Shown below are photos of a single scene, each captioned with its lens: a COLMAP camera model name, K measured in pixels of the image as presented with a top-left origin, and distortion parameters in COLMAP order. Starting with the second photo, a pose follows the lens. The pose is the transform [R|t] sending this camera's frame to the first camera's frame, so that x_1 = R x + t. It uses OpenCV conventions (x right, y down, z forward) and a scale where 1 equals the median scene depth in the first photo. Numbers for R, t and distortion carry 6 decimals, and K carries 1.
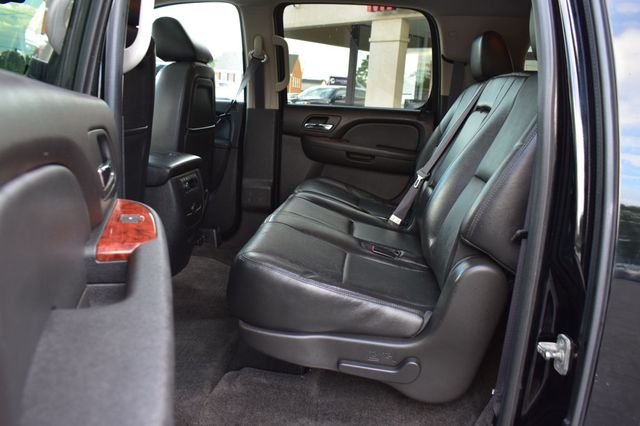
lens RADIAL K [[530.6, 0, 320.0], [0, 530.6, 213.0], [0, 0, 1]] dist [-0.090513, 0.010437]
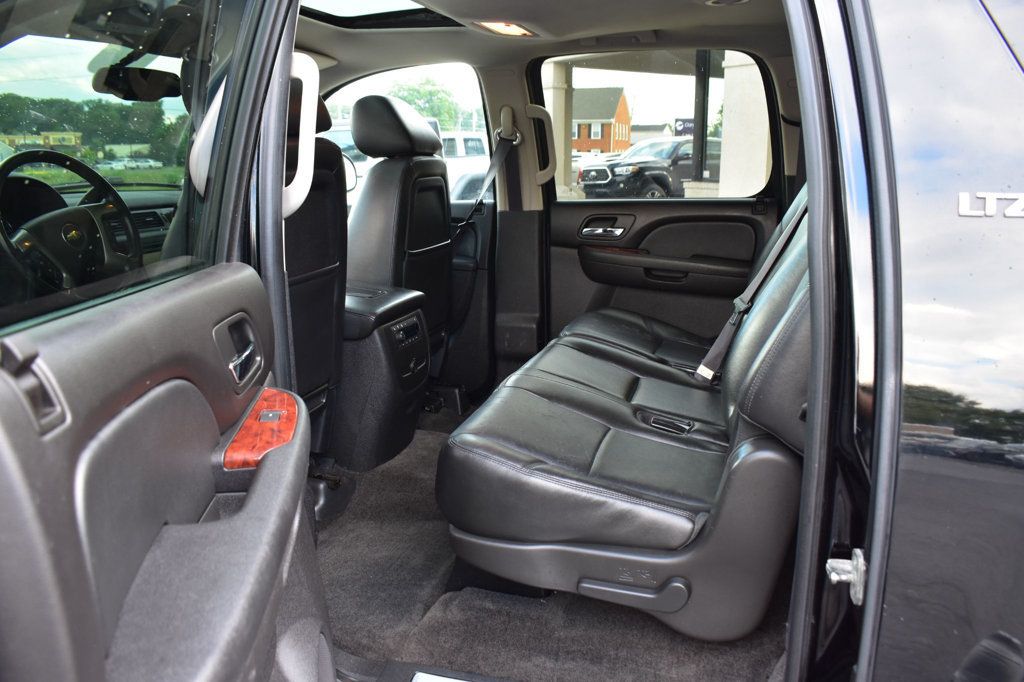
lens RADIAL K [[849.0, 0, 512.0], [0, 849.0, 341.0], [0, 0, 1]] dist [-0.090513, 0.010437]
pose [[0.982378, -0.034420, -0.183711, 0.148531], [0.034193, 0.999406, -0.004406, -0.046098], [0.183753, -0.001953, 0.982971, -0.157194]]
